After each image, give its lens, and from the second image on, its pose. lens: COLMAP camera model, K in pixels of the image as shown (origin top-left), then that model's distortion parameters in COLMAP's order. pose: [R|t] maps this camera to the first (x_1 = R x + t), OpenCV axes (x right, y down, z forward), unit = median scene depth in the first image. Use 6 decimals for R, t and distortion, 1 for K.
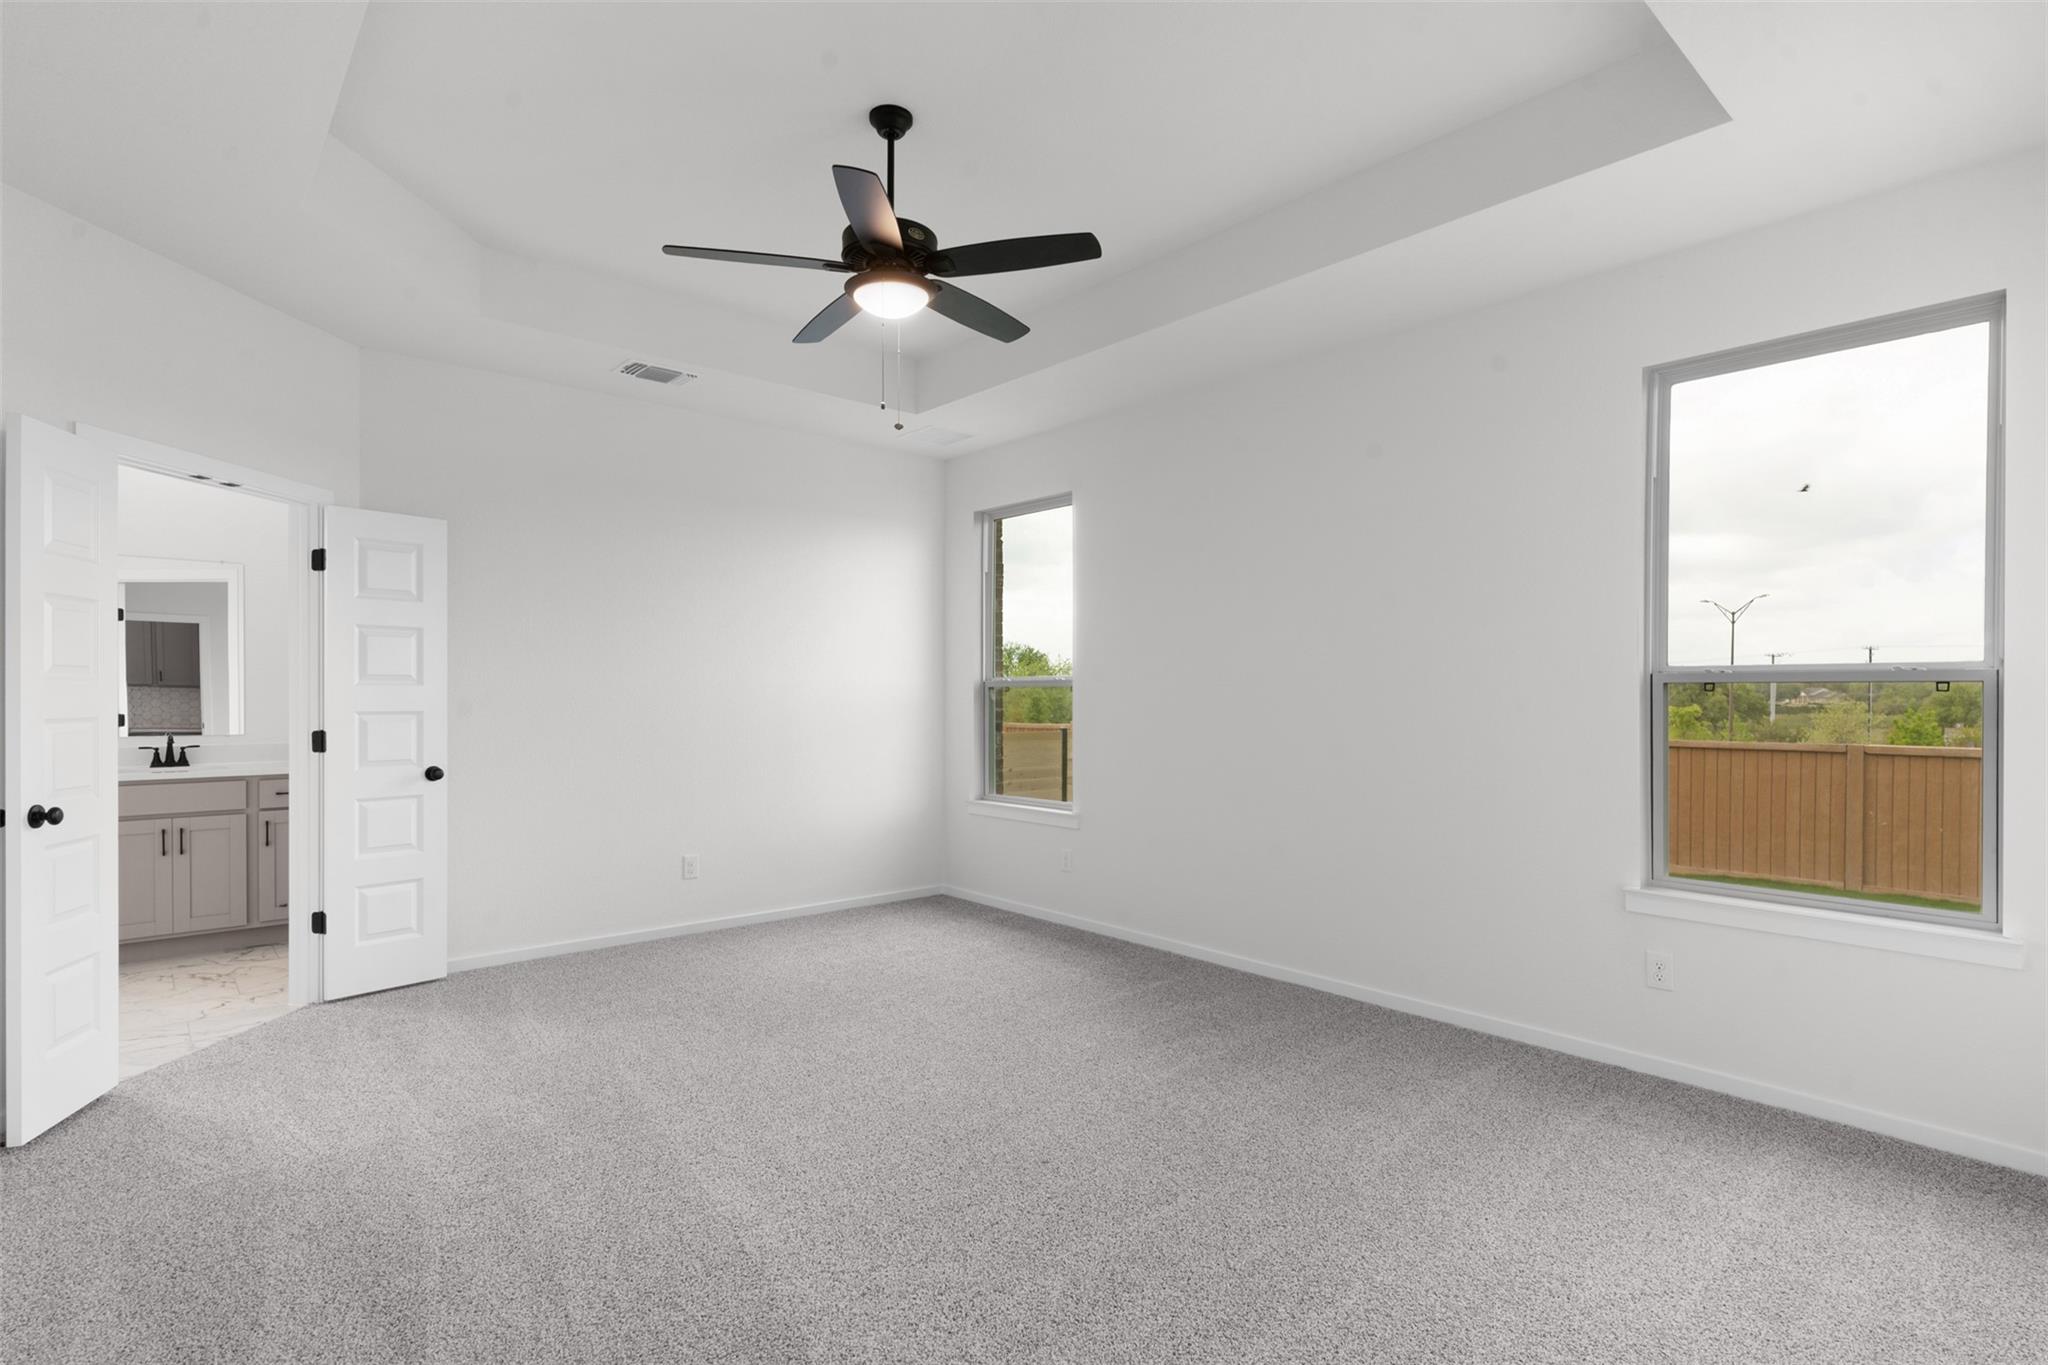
lens RADIAL K [[1005.4, 0, 1014.1], [0, 1005.4, 694.2], [0, 0, 1]] dist [0.000318, -0.000371]
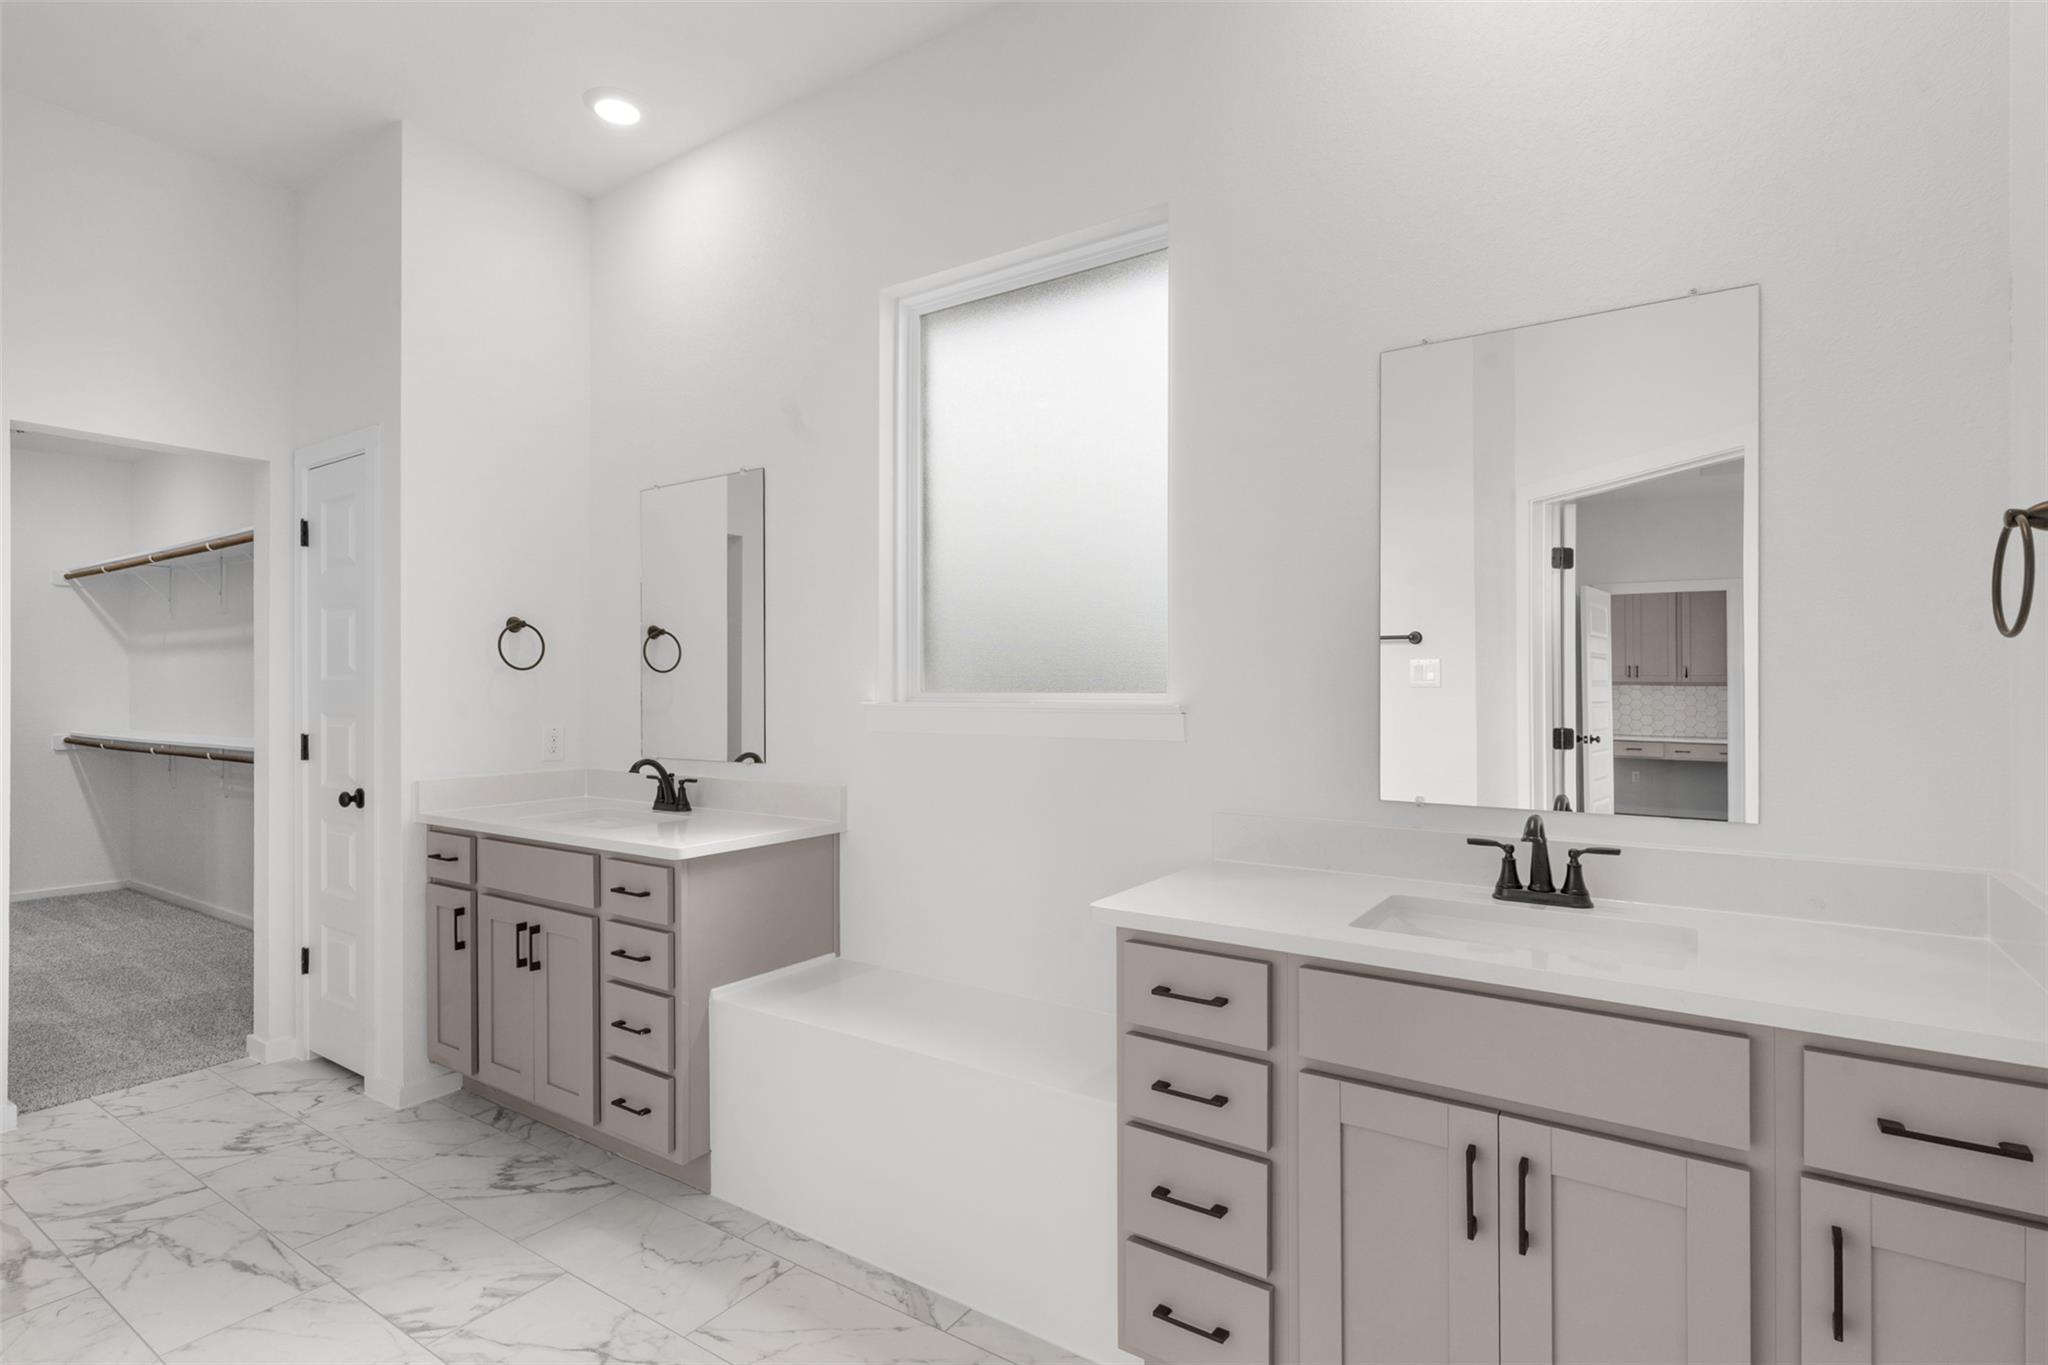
lens RADIAL K [[1001.5, 0, 1014.3], [0, 1001.5, 691.2], [0, 0, 1]] dist [0.005478, -0.000265]
pose [[0.235839, -0.000595, -0.971792, -0.554924], [-0.005453, 0.999983, -0.001936, 0.001884], [0.971777, 0.005756, 0.235832, 0.750614]]
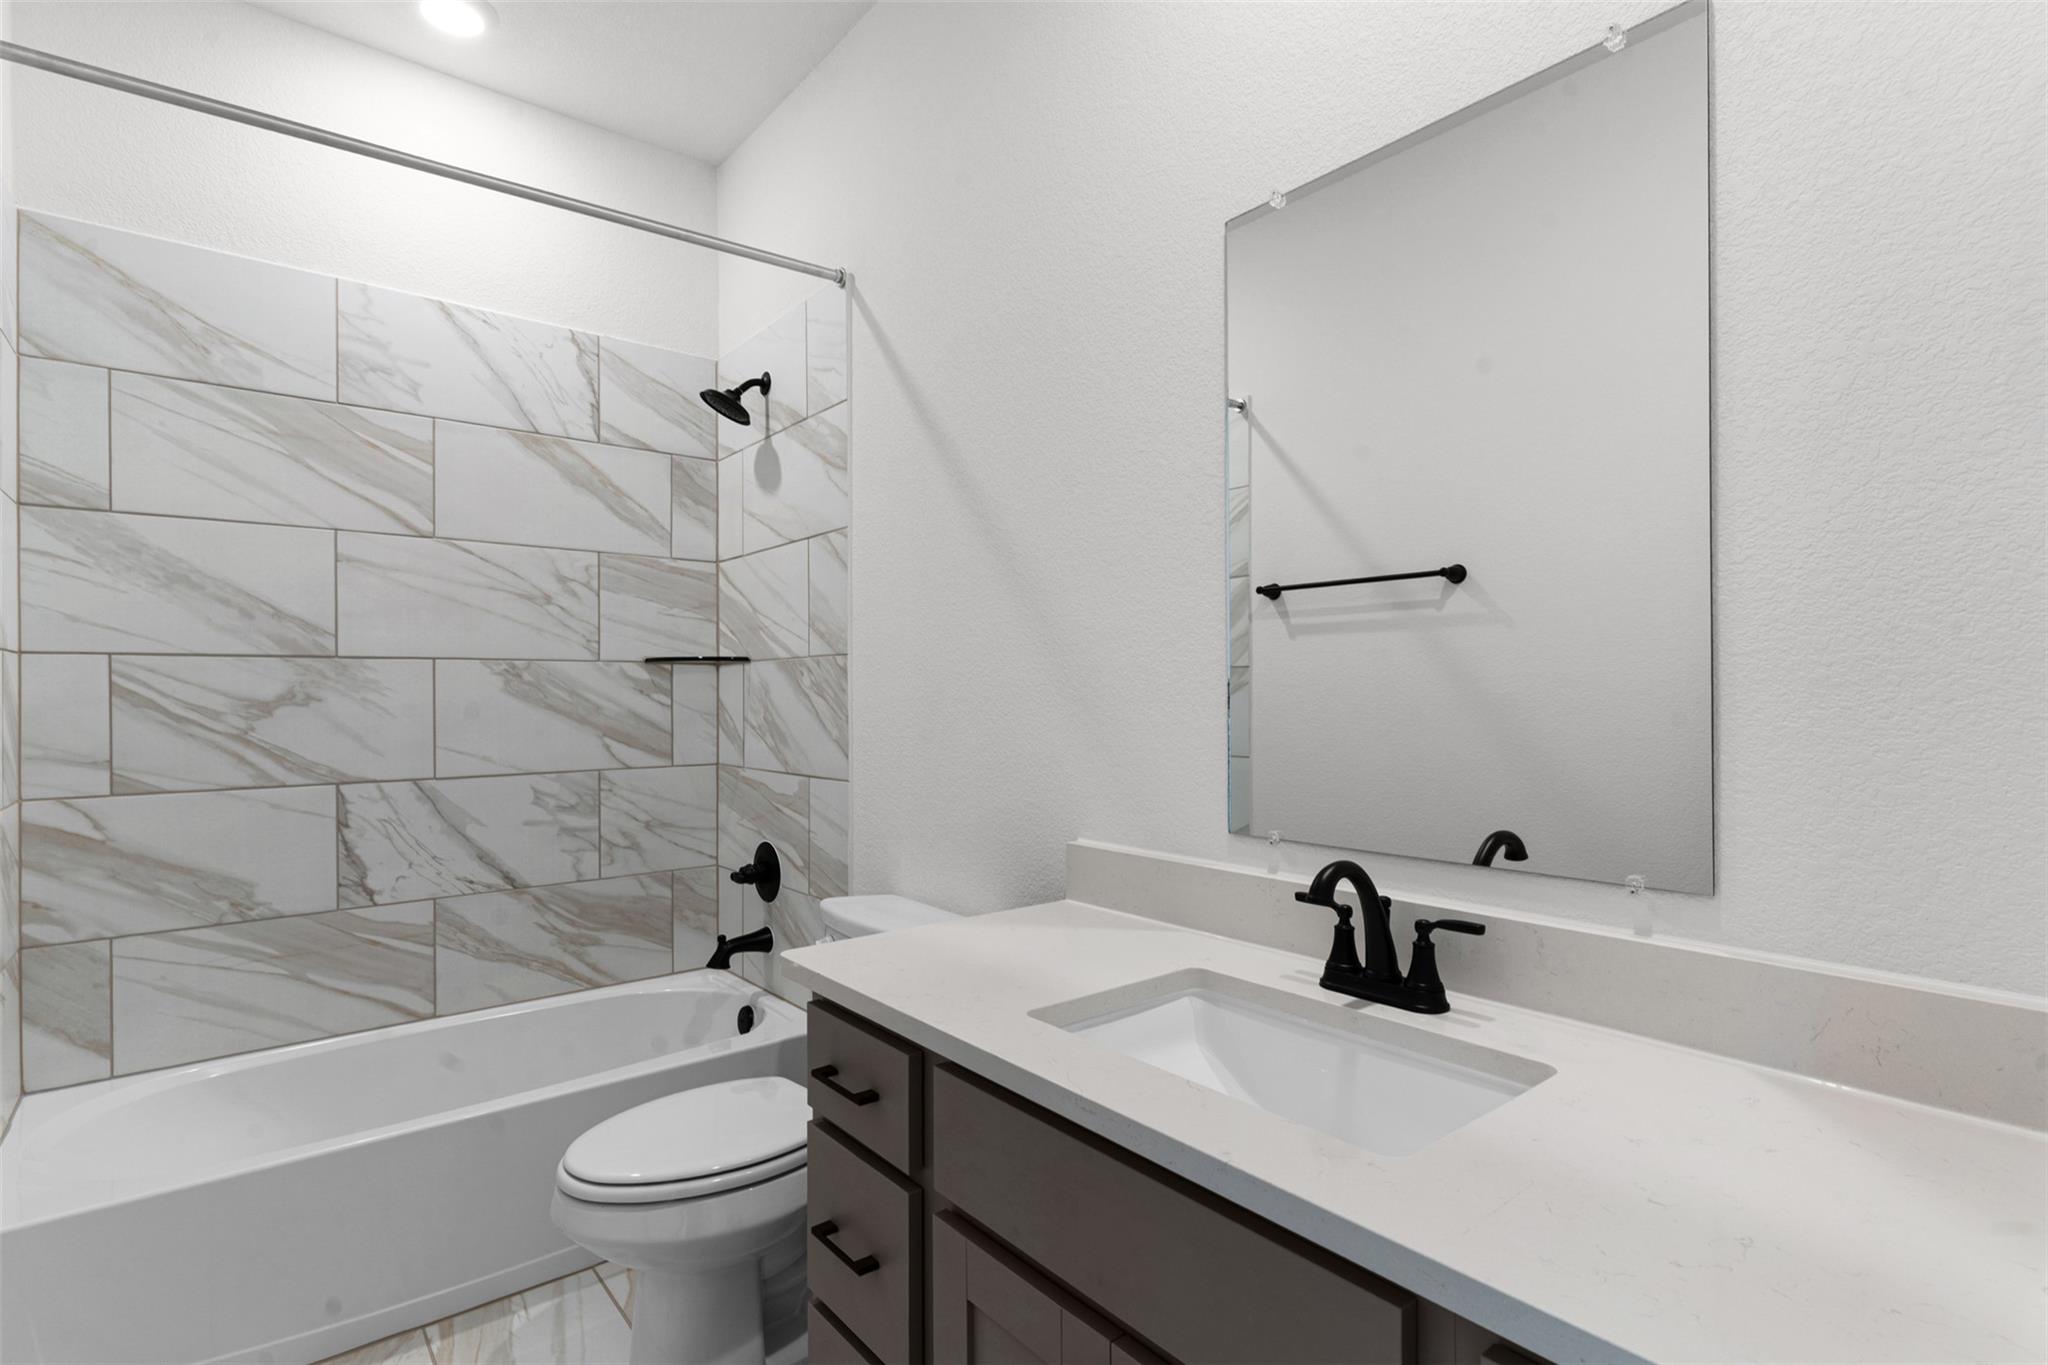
lens RADIAL K [[1001.5, 0, 1014.3], [0, 1001.5, 691.2], [0, 0, 1]] dist [0.005478, -0.000265]
pose [[-0.040447, 0.002327, -0.999179, -0.610785], [-0.002676, 0.999993, 0.002437, 0.001987], [0.999178, 0.002773, -0.040441, 0.930912]]
